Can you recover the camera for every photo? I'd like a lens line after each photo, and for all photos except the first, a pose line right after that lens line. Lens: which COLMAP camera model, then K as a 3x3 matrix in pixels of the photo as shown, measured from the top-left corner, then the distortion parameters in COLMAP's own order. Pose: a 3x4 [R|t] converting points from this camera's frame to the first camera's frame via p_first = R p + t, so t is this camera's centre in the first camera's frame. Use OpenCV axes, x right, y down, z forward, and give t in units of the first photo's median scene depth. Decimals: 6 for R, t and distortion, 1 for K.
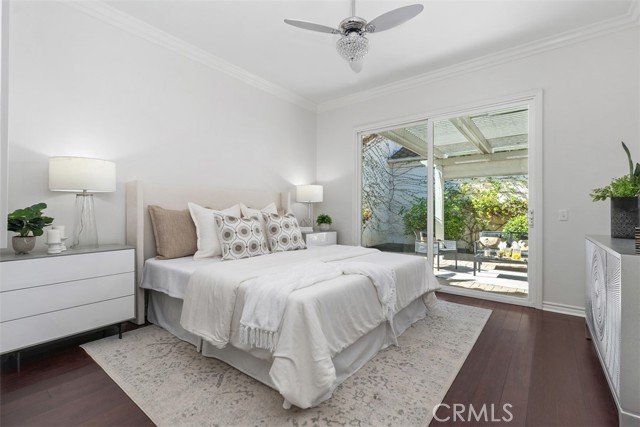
lens RADIAL K [[291.2, 0, 316.0], [0, 291.2, 212.7], [0, 0, 1]] dist [0.009037, -0.002173]
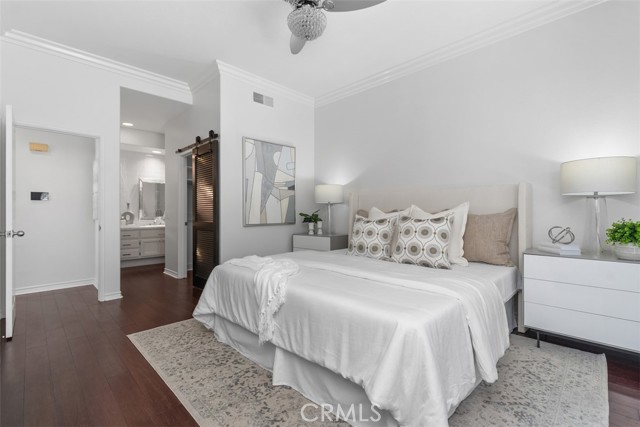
lens RADIAL K [[291.2, 0, 319.1], [0, 291.2, 213.4], [0, 0, 1]] dist [0.009037, -0.002173]
pose [[-0.112536, -0.003196, -0.993642, 0.821619], [-0.009753, 0.999950, -0.002112, -0.002673], [0.993600, 0.009453, -0.112562, 0.946153]]
